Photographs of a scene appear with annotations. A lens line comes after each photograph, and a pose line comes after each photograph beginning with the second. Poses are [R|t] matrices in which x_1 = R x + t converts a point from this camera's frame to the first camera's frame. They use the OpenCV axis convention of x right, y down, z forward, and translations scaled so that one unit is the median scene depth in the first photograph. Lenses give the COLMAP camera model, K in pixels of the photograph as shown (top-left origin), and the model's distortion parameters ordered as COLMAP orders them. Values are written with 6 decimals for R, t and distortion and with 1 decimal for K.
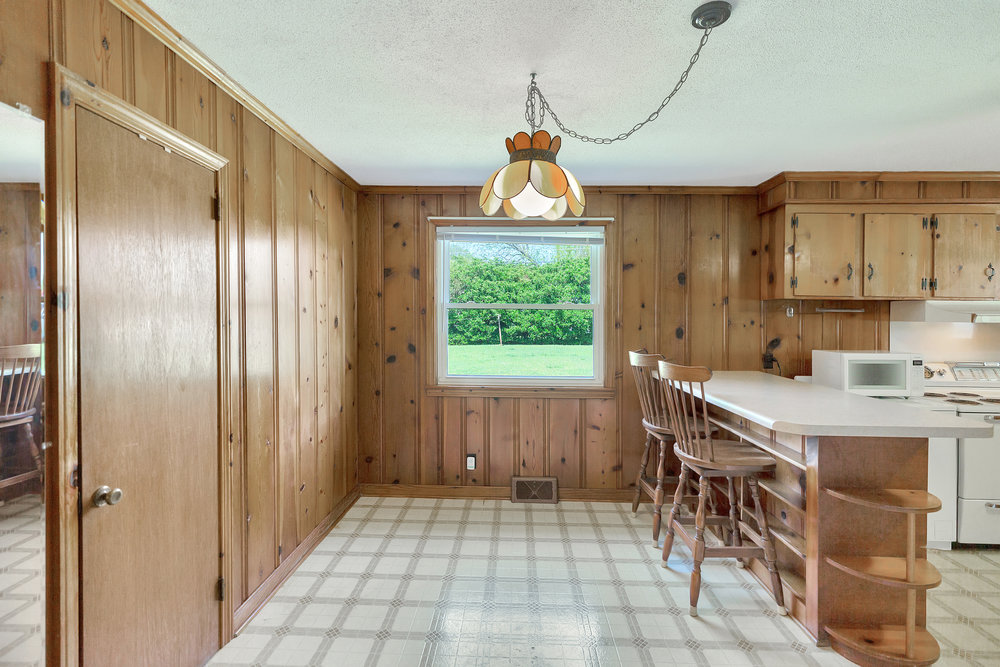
lens RADIAL K [[462.4, 0, 503.7], [0, 462.4, 323.2], [0, 0, 1]] dist [0.003534, 0.000752]
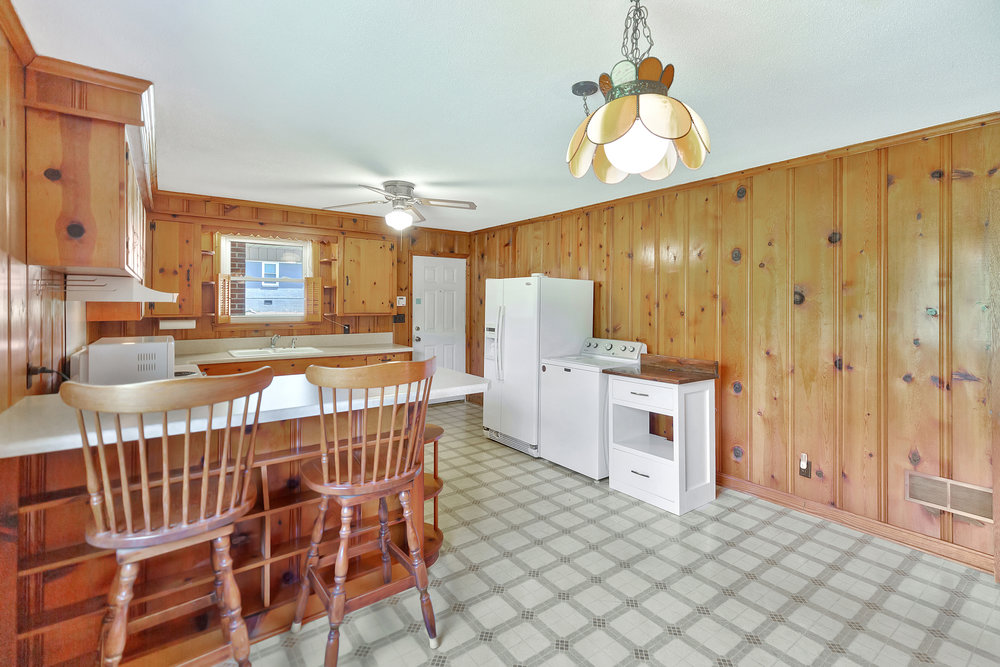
lens RADIAL K [[462.4, 0, 502.1], [0, 462.4, 305.6], [0, 0, 1]] dist [0.003534, 0.000752]
pose [[-0.610252, -0.018662, 0.791988, -0.235933], [0.000179, 0.999719, 0.023695, -0.016076], [-0.792207, 0.014602, -0.610077, 0.961242]]
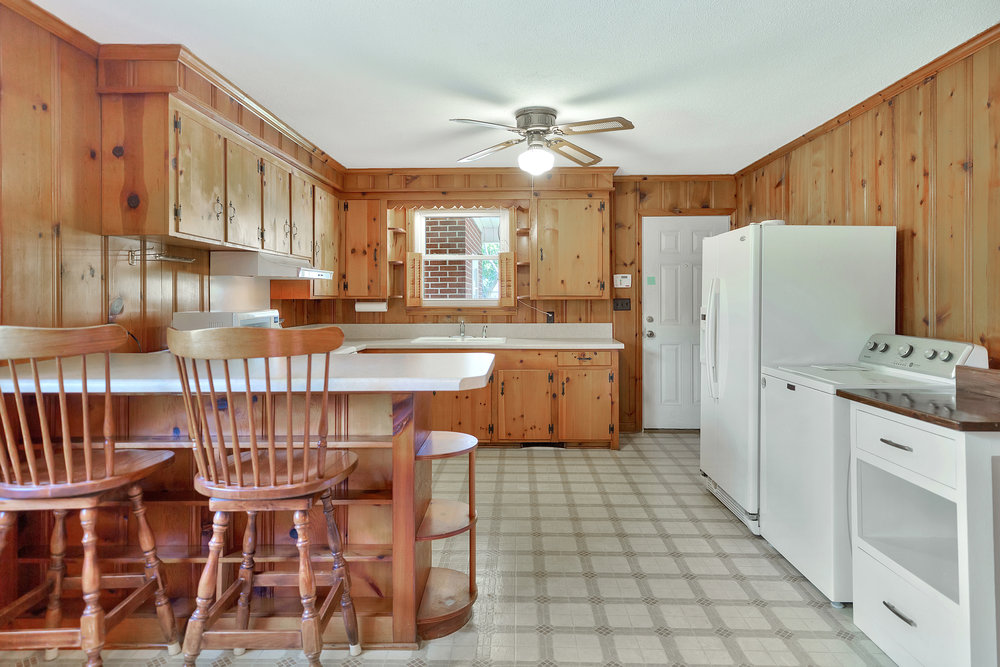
lens RADIAL K [[590.7, 0, 498.4], [0, 590.7, 296.7], [0, 0, 1]] dist [0.028213, -0.004873]
pose [[-0.000512, -0.009438, 0.999955, -0.245354], [0.017195, 0.999808, 0.009445, 0.033917], [-0.999852, 0.017199, -0.000349, 0.521794]]
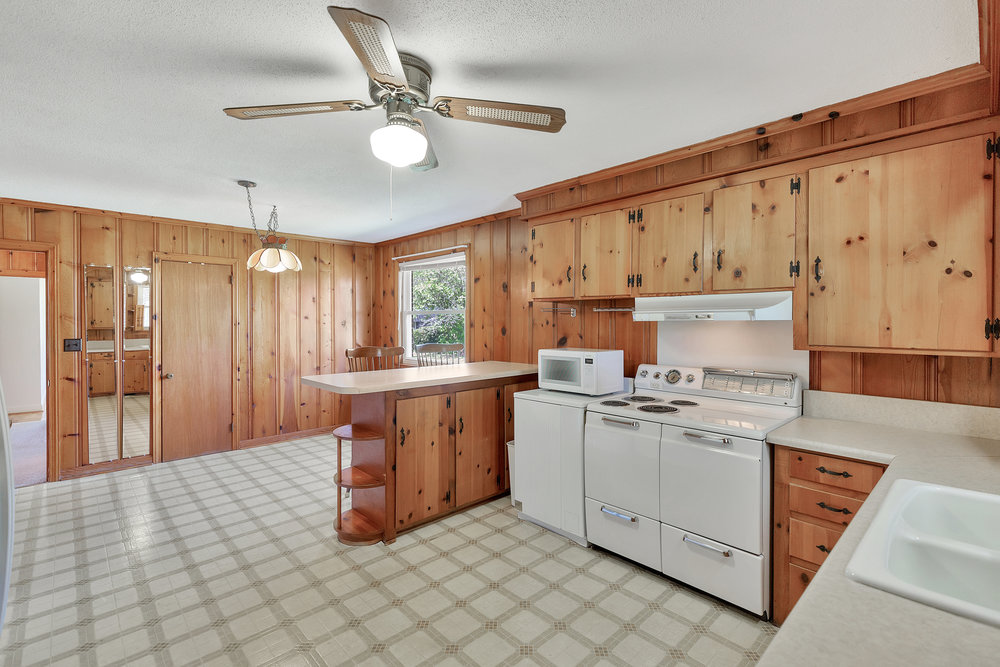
lens RADIAL K [[462.4, 0, 508.9], [0, 462.4, 323.6], [0, 0, 1]] dist [0.003534, 0.000752]
pose [[0.716436, -0.003921, -0.697642, 1.350207], [-0.001676, 0.999972, -0.007342, 0.010536], [0.697651, 0.006429, 0.716409, 0.140442]]
